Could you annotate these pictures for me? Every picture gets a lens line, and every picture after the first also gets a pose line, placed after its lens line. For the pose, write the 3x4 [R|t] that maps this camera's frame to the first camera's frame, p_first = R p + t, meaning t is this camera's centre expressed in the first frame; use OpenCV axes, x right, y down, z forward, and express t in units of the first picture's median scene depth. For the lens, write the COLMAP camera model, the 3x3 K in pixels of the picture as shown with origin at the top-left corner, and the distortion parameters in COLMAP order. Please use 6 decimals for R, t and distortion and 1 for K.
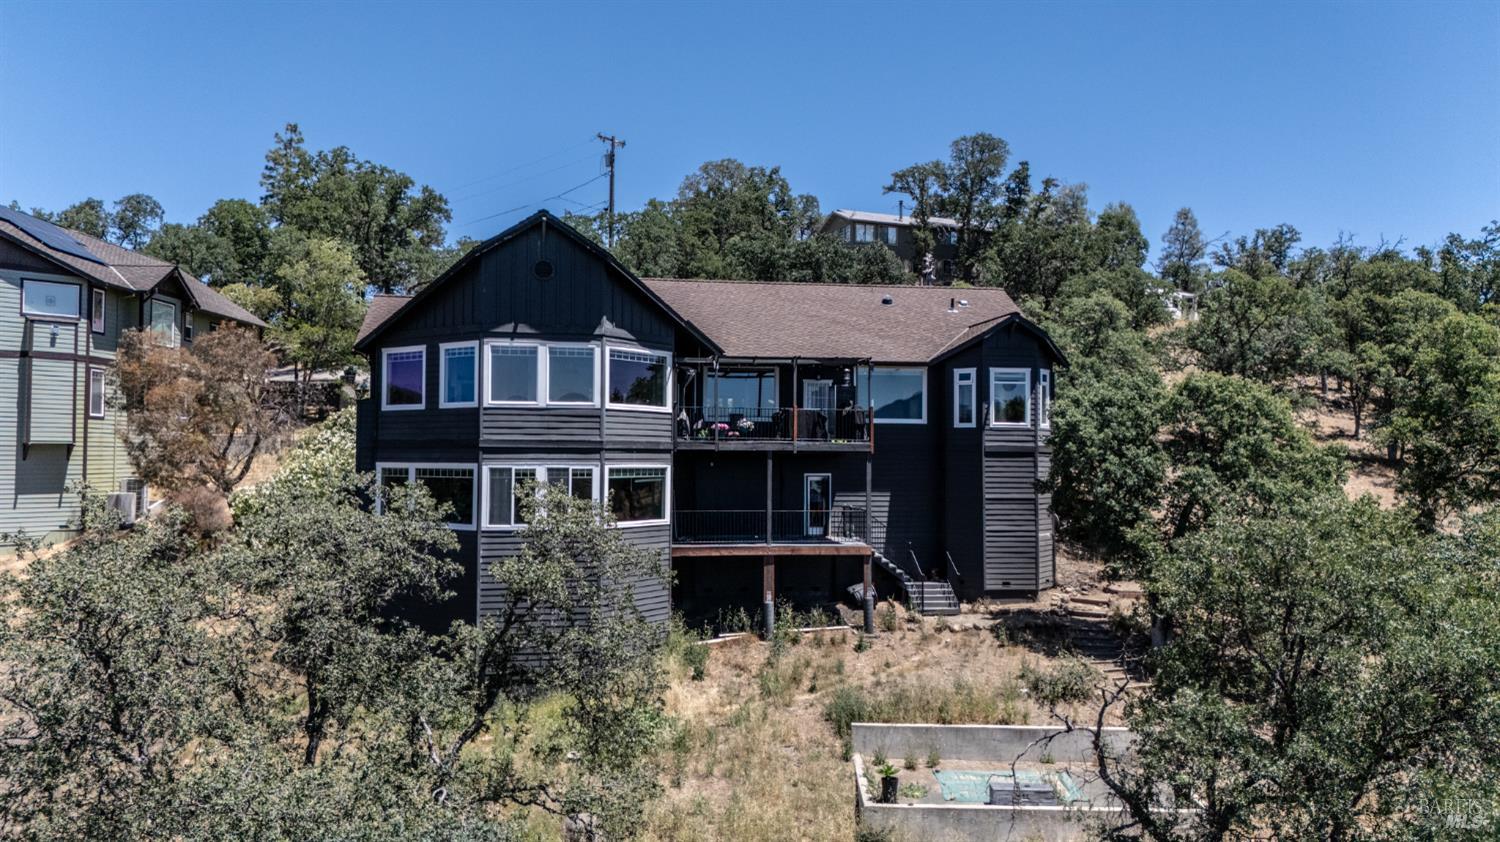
lens RADIAL K [[1083.5, 0, 751.2], [0, 1083.5, 415.4], [0, 0, 1]] dist [0.089238, -0.082858]
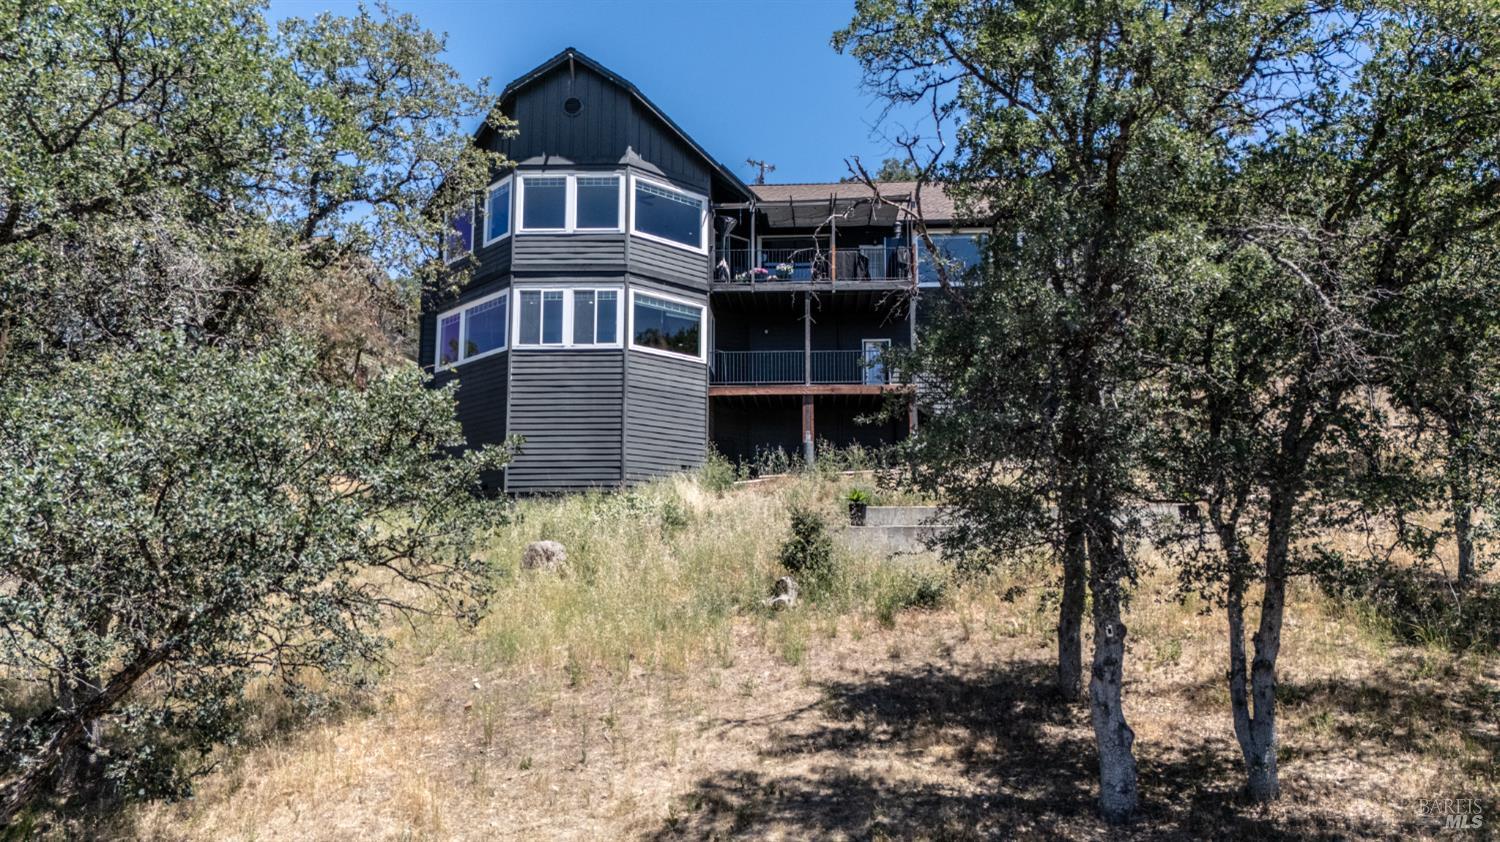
lens RADIAL K [[1083.5, 0, 751.2], [0, 1083.5, 415.4], [0, 0, 1]] dist [0.089238, -0.082858]
pose [[0.977214, -0.038374, -0.208760, 0.168504], [0.013134, 0.992569, -0.120972, 0.263634], [0.211850, 0.115474, 0.970456, 0.044435]]
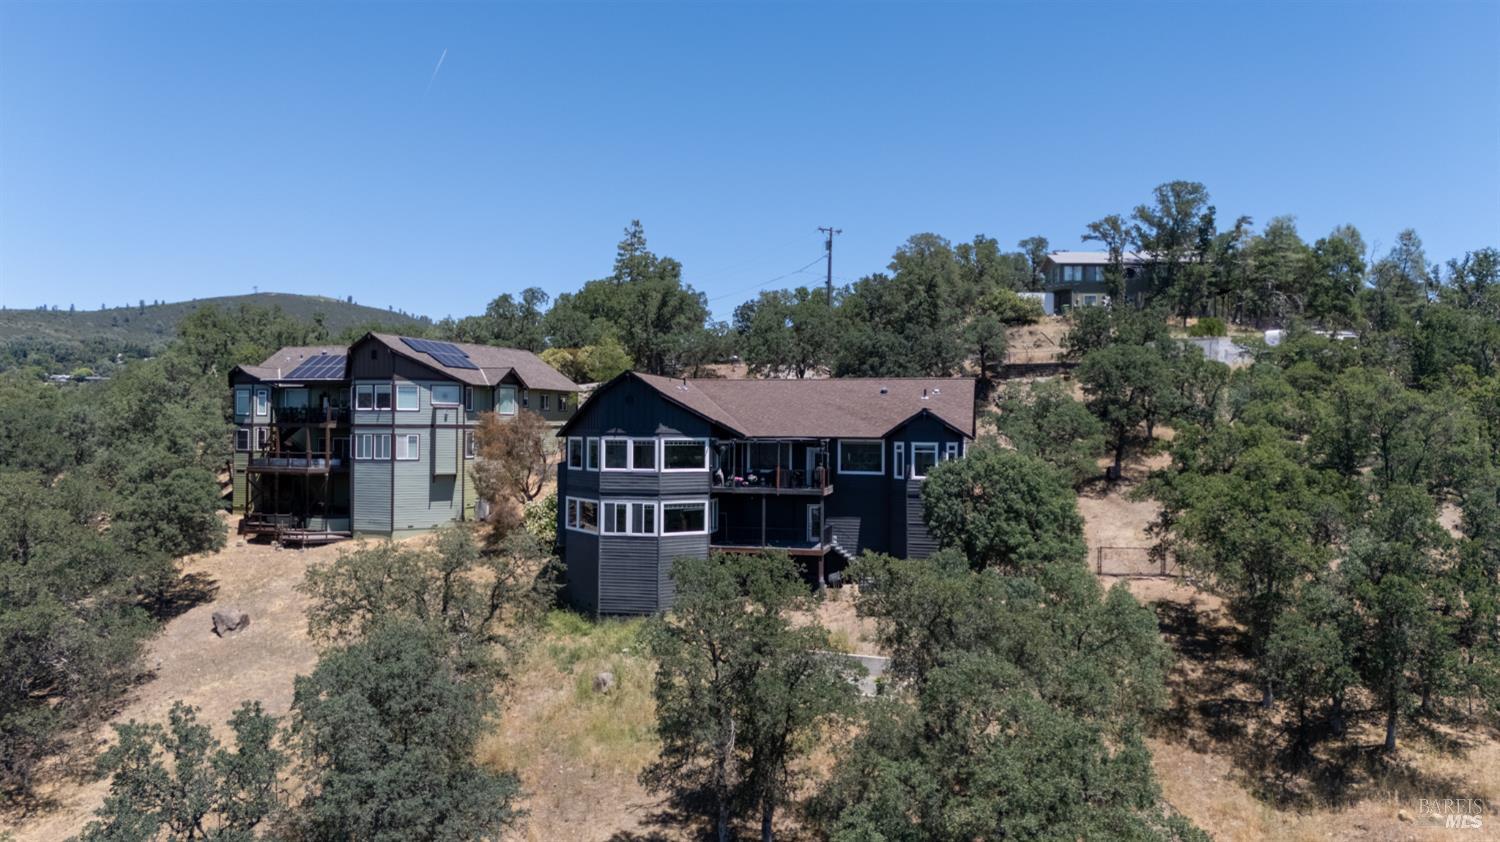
lens RADIAL K [[1063.8, 0, 757.1], [0, 1063.8, 419.5], [0, 0, 1]] dist [0.155490, -0.322782]
pose [[0.931002, -0.002233, -0.365008, 0.632407], [0.011206, 0.999685, 0.022466, -0.125337], [0.364843, -0.025006, 0.930733, -0.595881]]
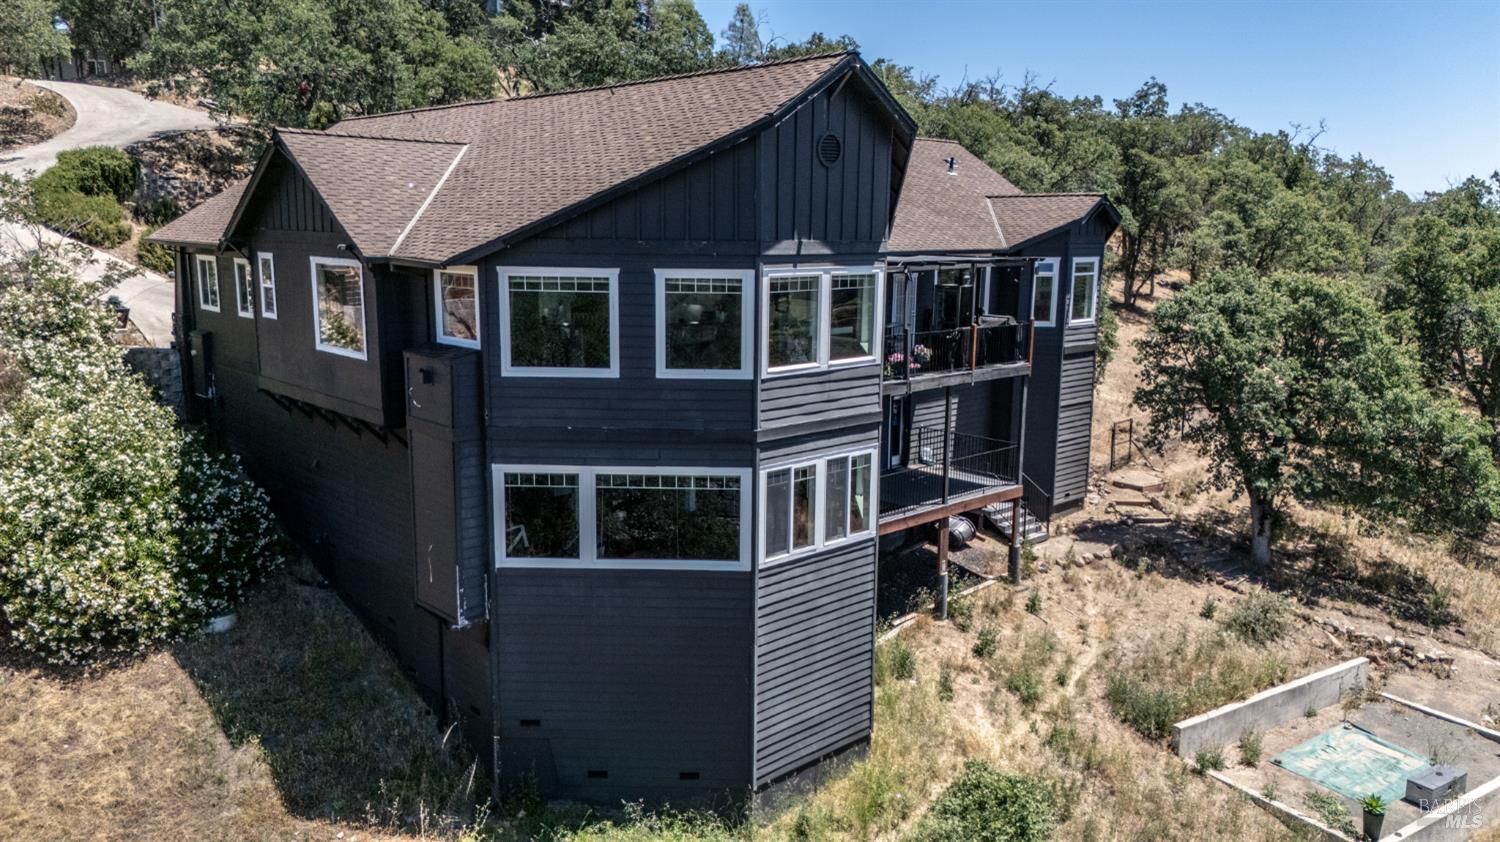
lens RADIAL K [[1083.5, 0, 751.2], [0, 1083.5, 415.4], [0, 0, 1]] dist [0.089238, -0.082858]
pose [[0.831535, -0.093877, 0.547483, -0.526766], [-0.025343, 0.978177, 0.206221, -0.102043], [-0.554895, -0.185355, 0.811009, 0.446824]]
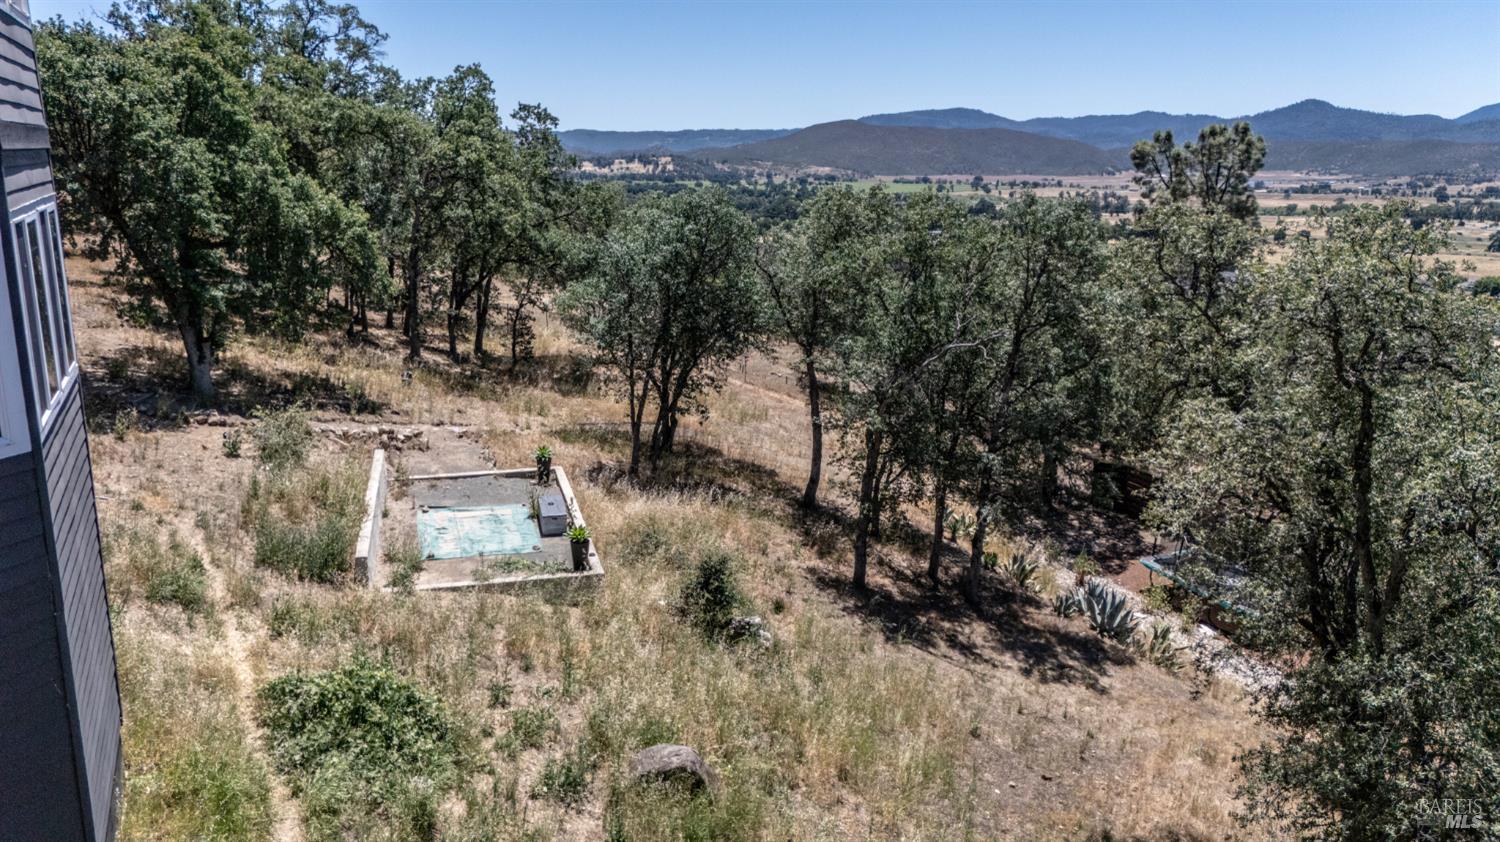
lens RADIAL K [[1083.5, 0, 751.2], [0, 1083.5, 415.4], [0, 0, 1]] dist [0.089238, -0.082858]
pose [[-0.282453, -0.235679, 0.929879, -0.510171], [-0.060719, 0.971799, 0.227860, 0.023963], [-0.957358, 0.007898, -0.288798, 0.828598]]
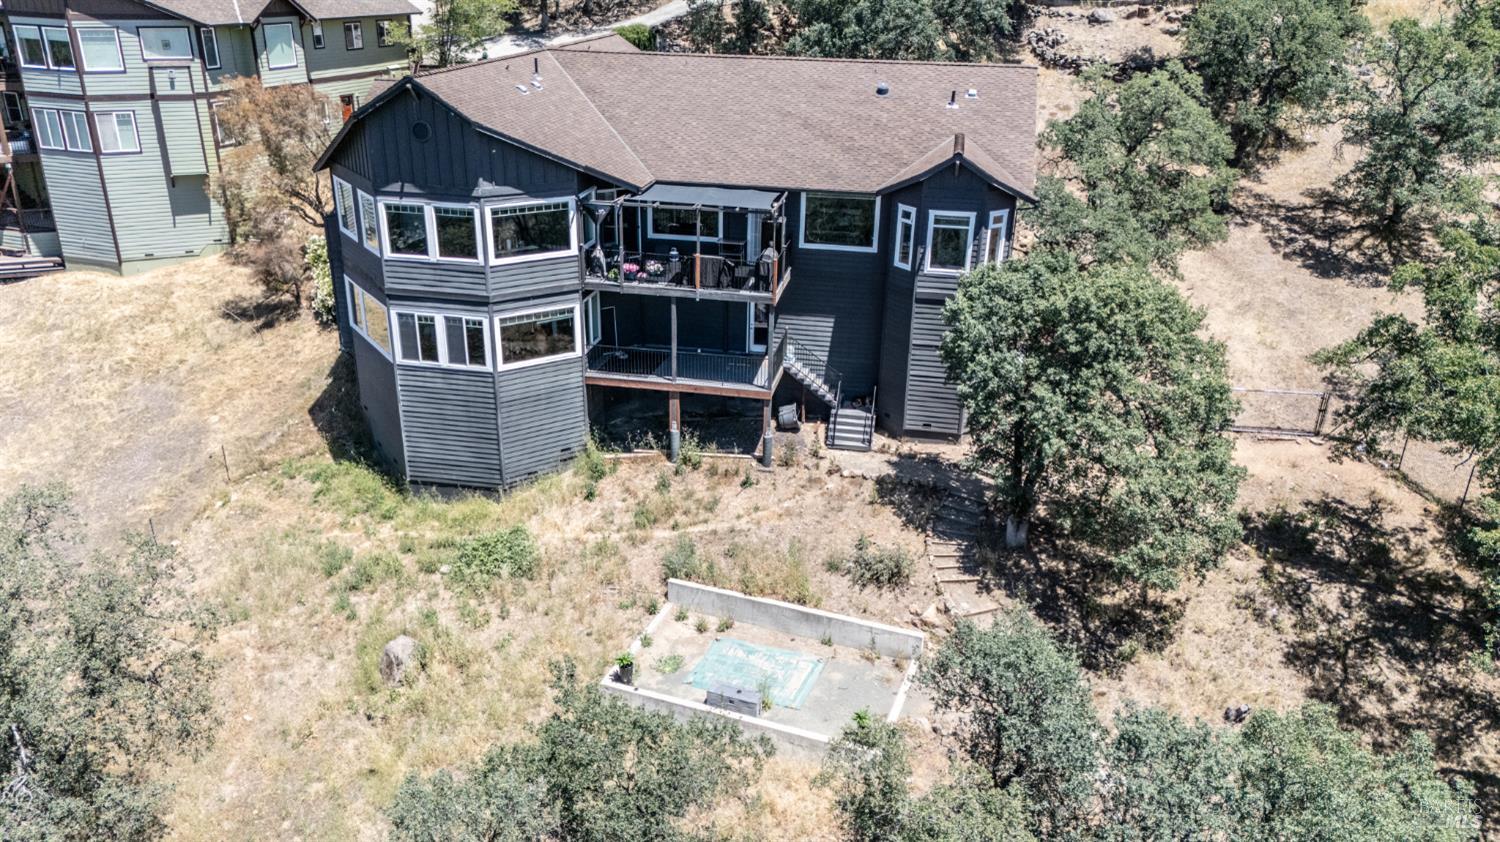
lens RADIAL K [[1083.5, 0, 751.2], [0, 1083.5, 415.4], [0, 0, 1]] dist [0.089238, -0.082858]
pose [[0.944814, 0.138690, -0.296803, 0.407274], [-0.005173, 0.912172, 0.409775, -0.285189], [0.327567, -0.385626, 0.862550, 0.094149]]
